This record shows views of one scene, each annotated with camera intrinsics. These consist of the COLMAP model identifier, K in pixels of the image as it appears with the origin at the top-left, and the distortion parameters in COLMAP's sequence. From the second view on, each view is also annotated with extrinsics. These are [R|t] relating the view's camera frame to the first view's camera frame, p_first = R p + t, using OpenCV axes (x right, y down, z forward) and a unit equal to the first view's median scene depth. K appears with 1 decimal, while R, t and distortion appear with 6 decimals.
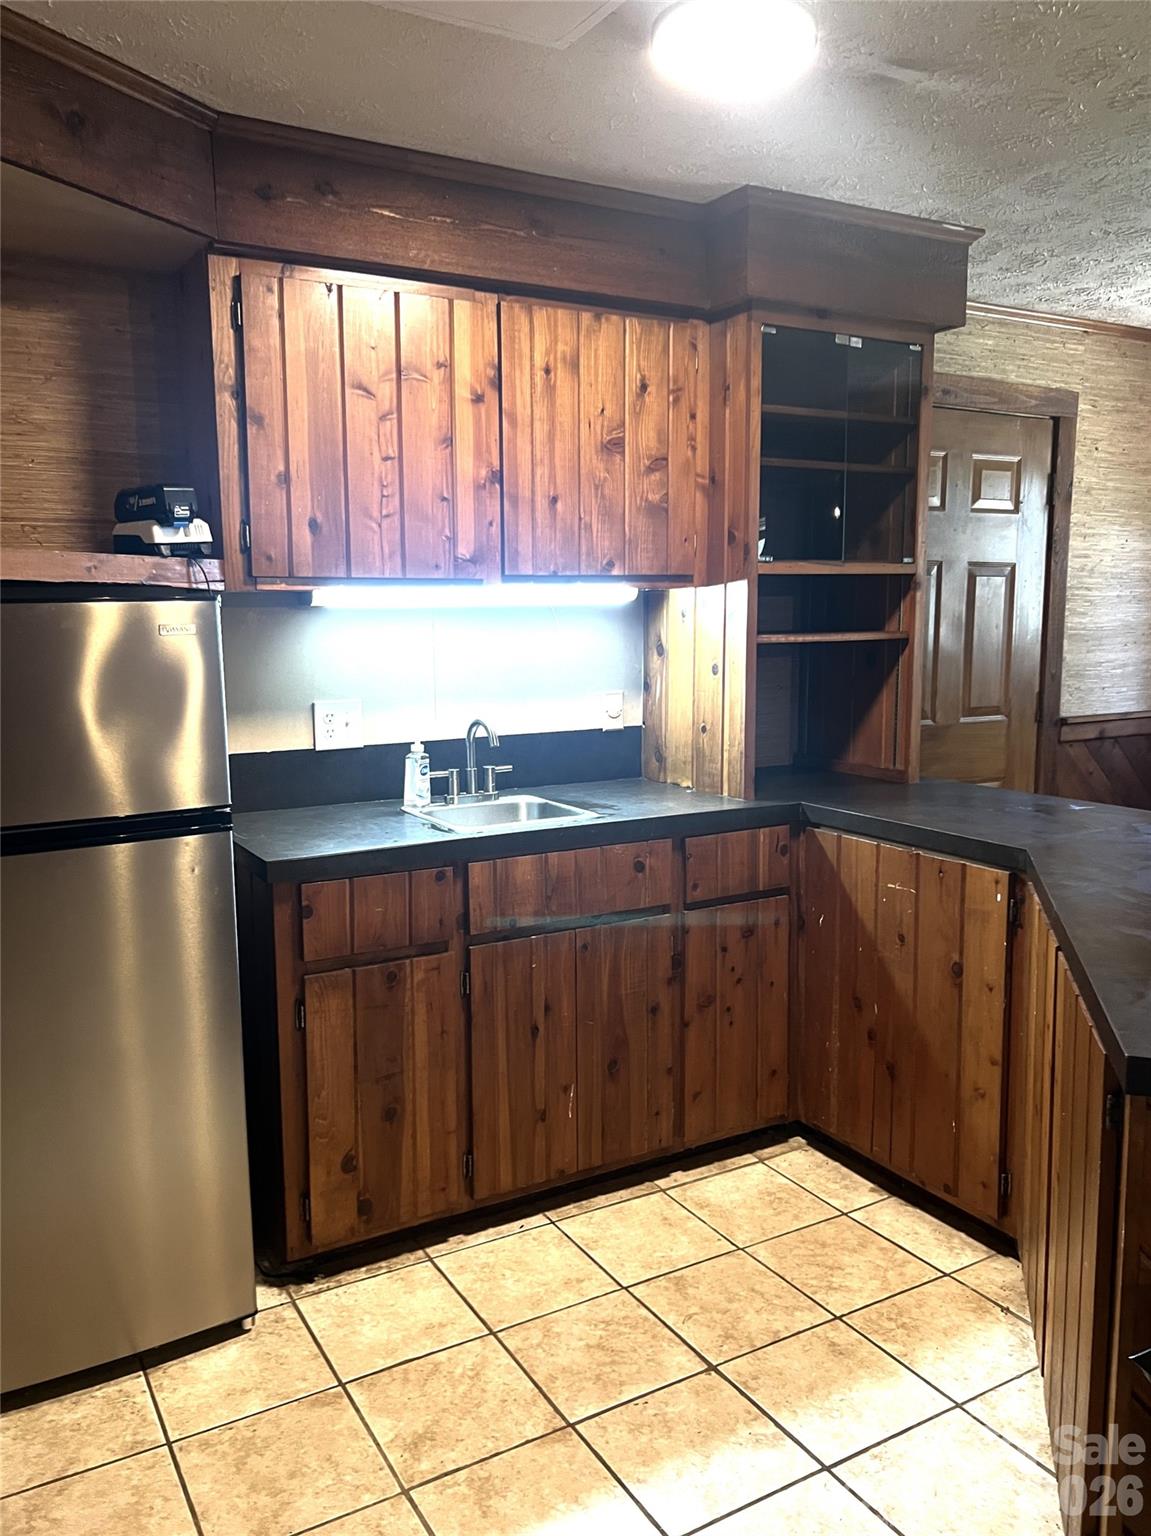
lens RADIAL K [[1183.8, 0, 575.5], [0, 1183.8, 768.0], [0, 0, 1]] dist [0.025353, -0.007802]
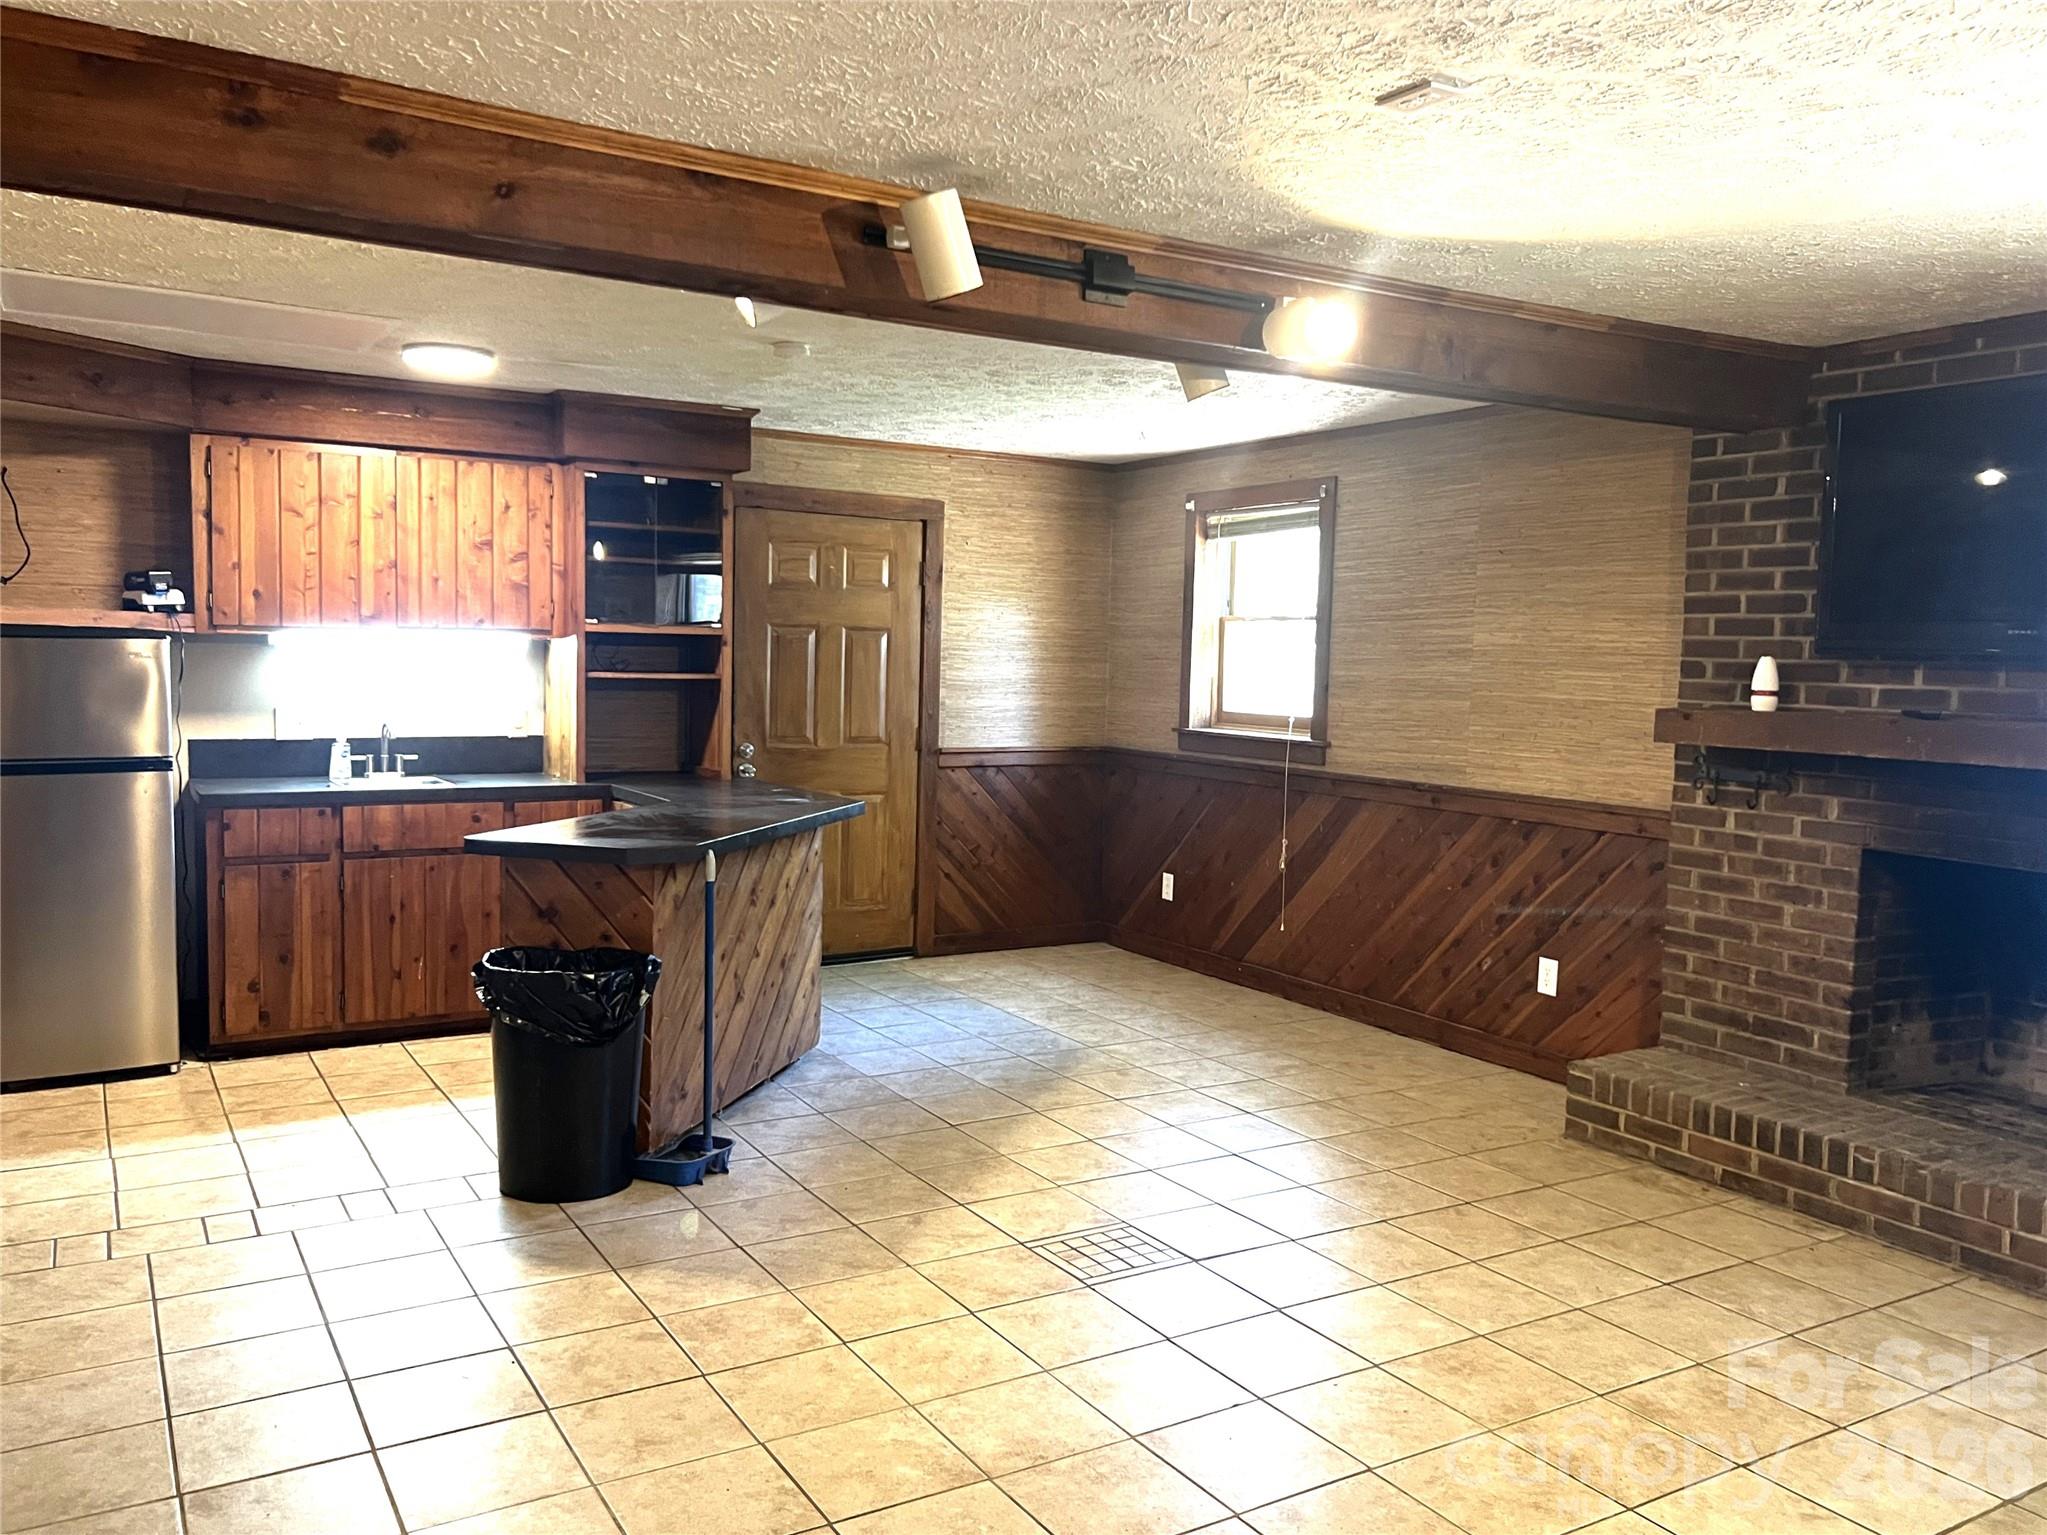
lens RADIAL K [[1517.7, 0, 1033.8], [0, 1517.7, 788.6], [0, 0, 1]] dist [-0.004359, -0.001381]
pose [[0.998602, 0.029960, 0.043538, 0.700354], [-0.028009, 0.998606, -0.044746, 0.113262], [-0.044818, 0.043464, 0.998049, -1.015834]]
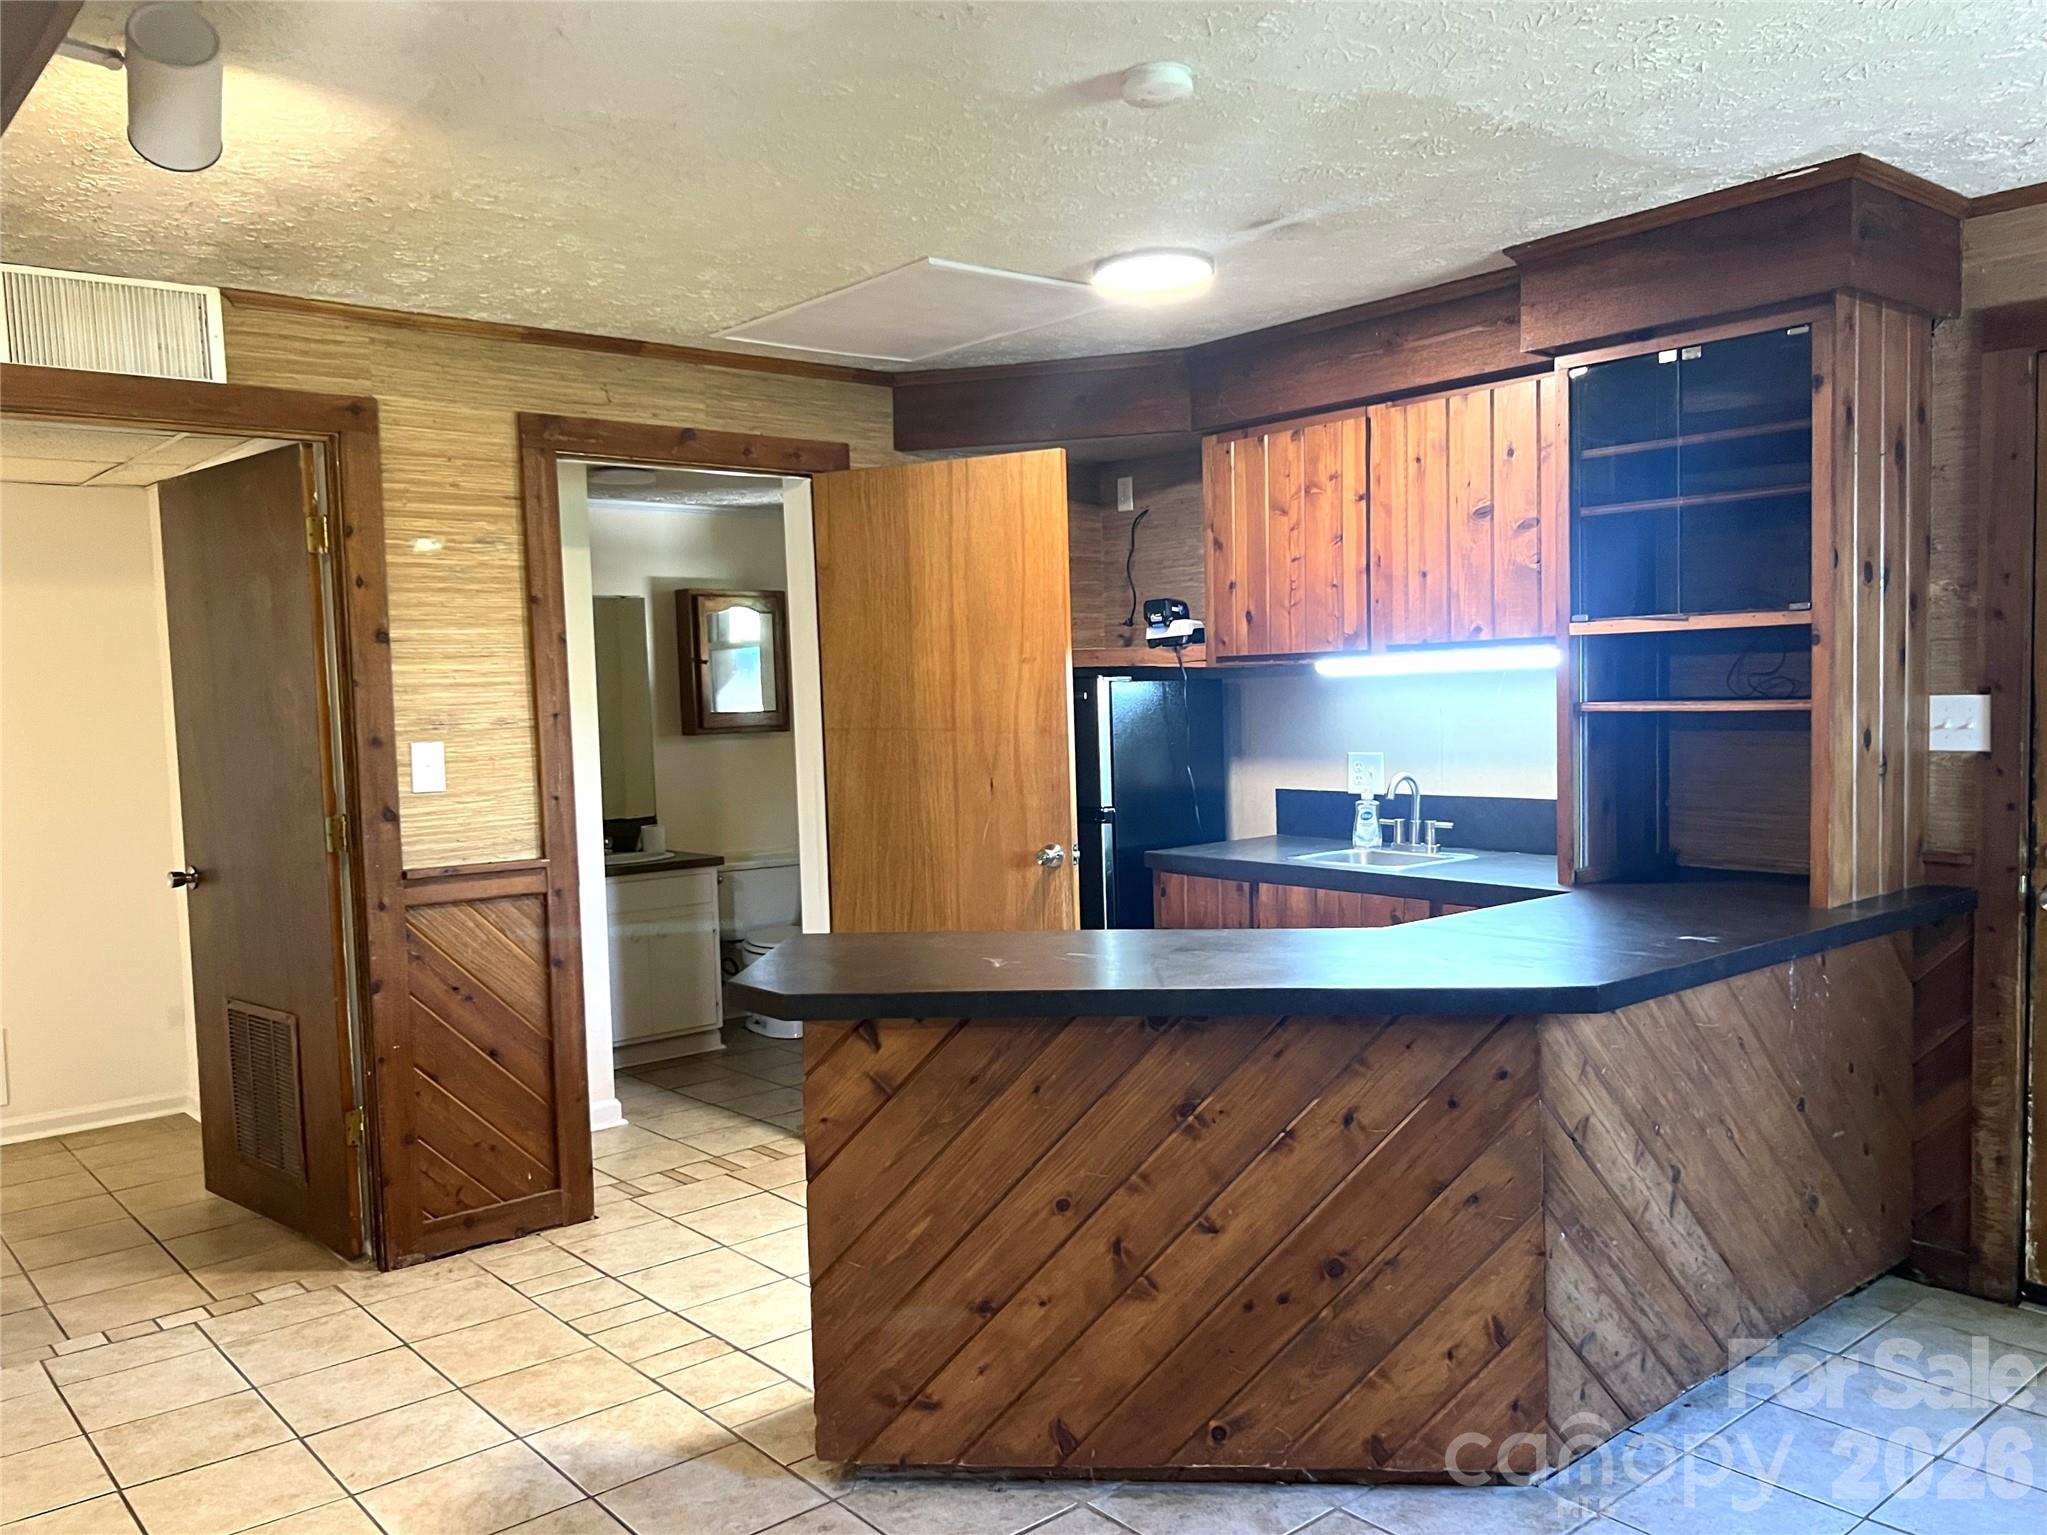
lens RADIAL K [[1577.6, 0, 1025.3], [0, 1577.6, 775.8], [0, 0, 1]] dist [0.025353, -0.007802]
pose [[0.188008, 0.063634, -0.980104, 1.380978], [-0.101645, 0.993801, 0.045026, -0.075416], [0.976894, 0.091158, 0.193310, 0.397481]]
